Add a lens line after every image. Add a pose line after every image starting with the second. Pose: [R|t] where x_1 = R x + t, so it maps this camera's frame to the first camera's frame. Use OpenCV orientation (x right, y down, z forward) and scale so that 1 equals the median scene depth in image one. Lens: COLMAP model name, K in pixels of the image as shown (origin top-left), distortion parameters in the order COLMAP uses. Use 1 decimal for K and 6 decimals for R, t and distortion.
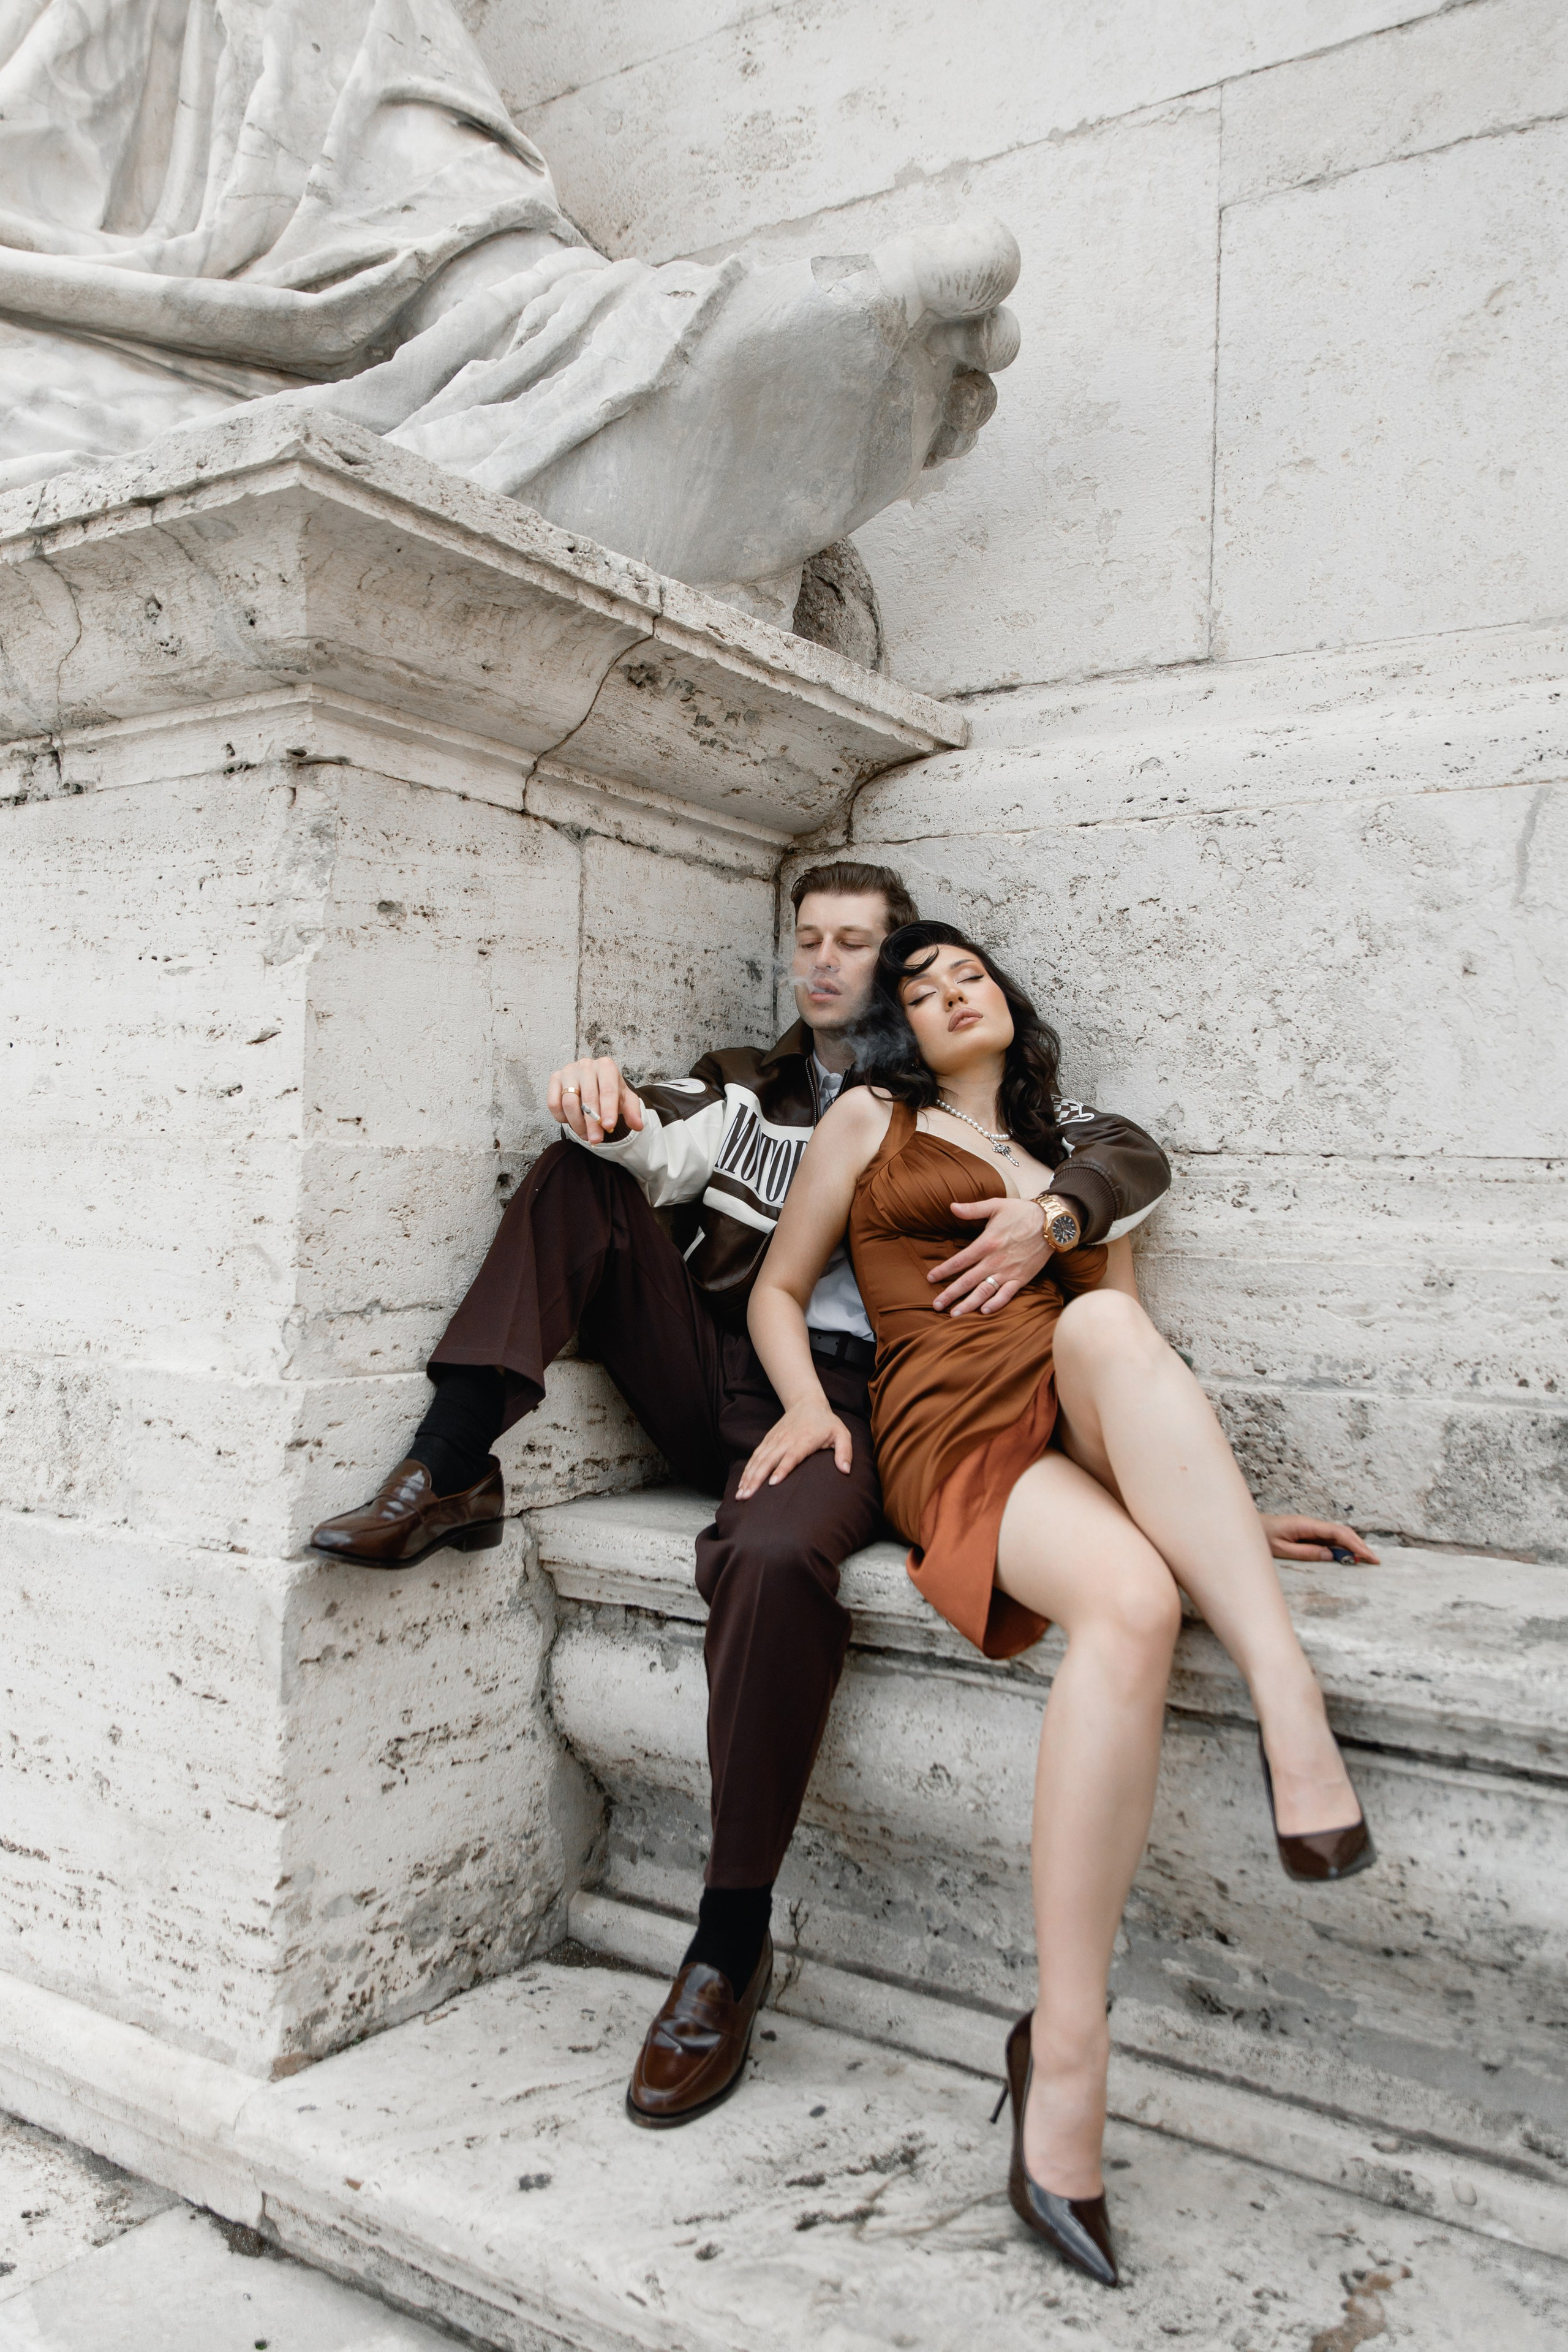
lens RADIAL K [[1852.5, 0, 784.0], [0, 1852.5, 1176.0], [0, 0, 1]] dist [-0.017249, 0.006883]
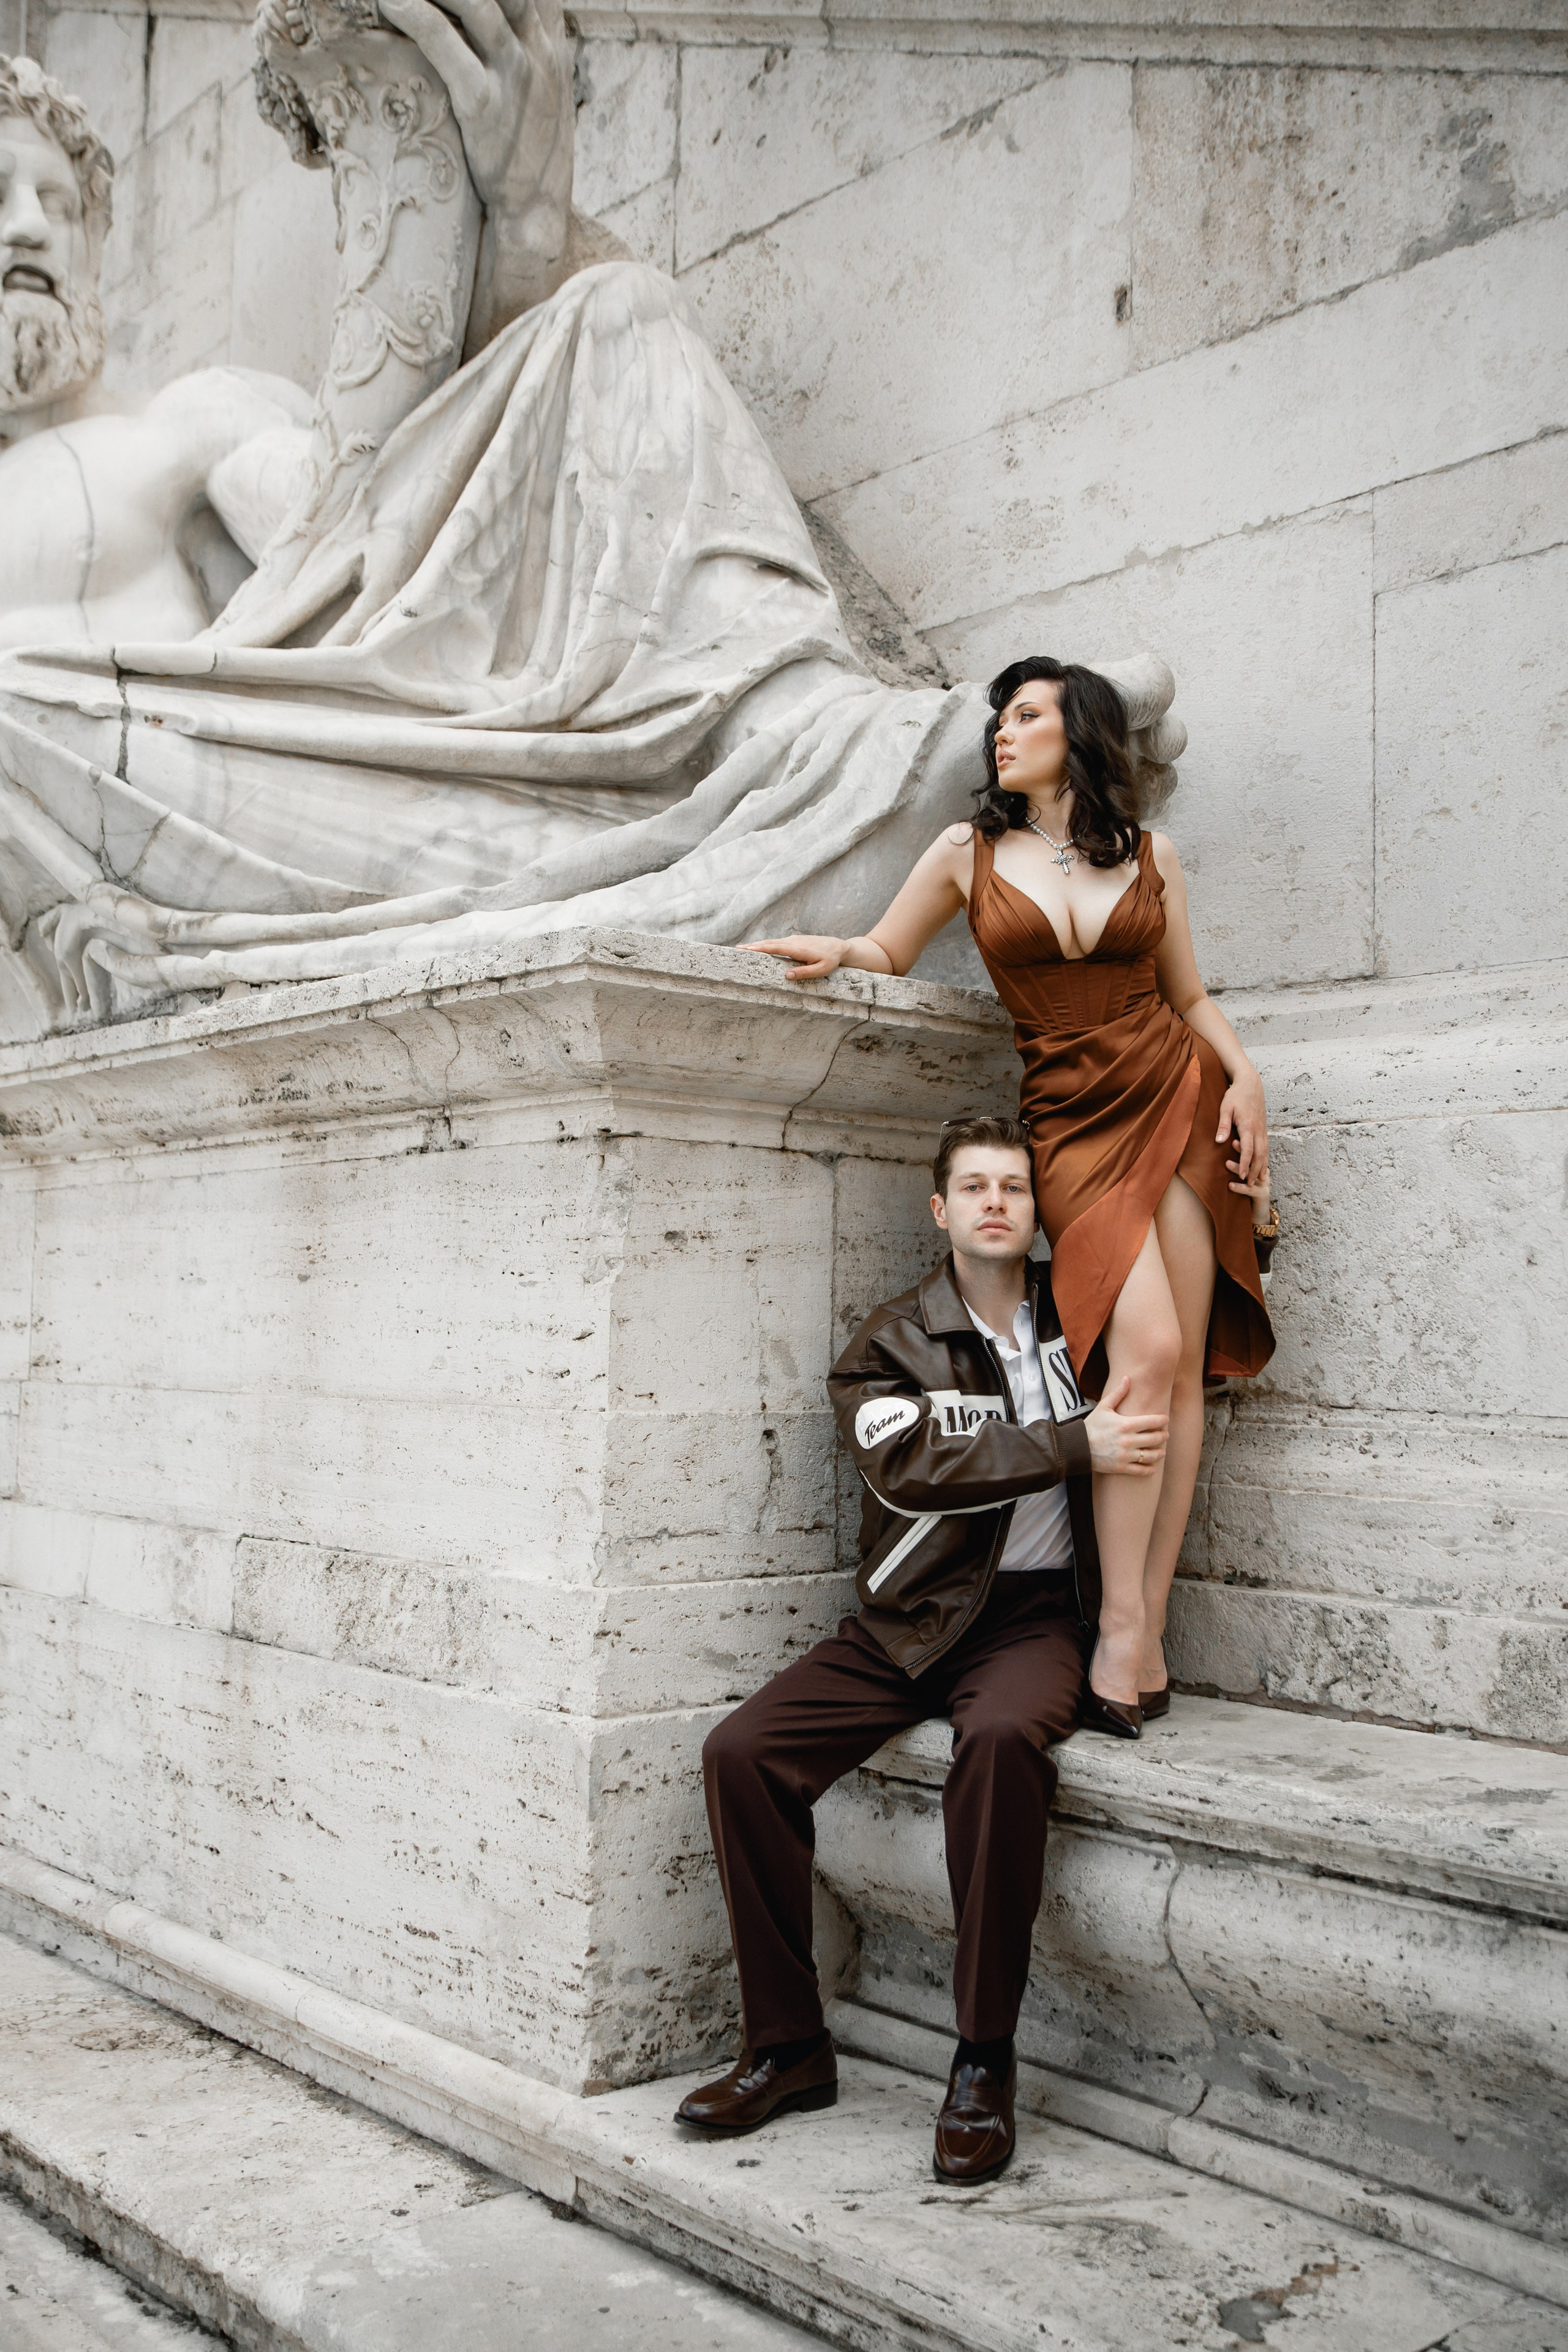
lens RADIAL K [[2186.7, 0, 784.0], [0, 2186.7, 1176.0], [0, 0, 1]] dist [-0.052158, 0.107345]
pose [[0.968610, -0.028859, -0.246905, 0.258512], [0.010141, 0.996999, -0.076752, -0.064545], [0.248379, 0.071839, 0.965995, -0.523574]]
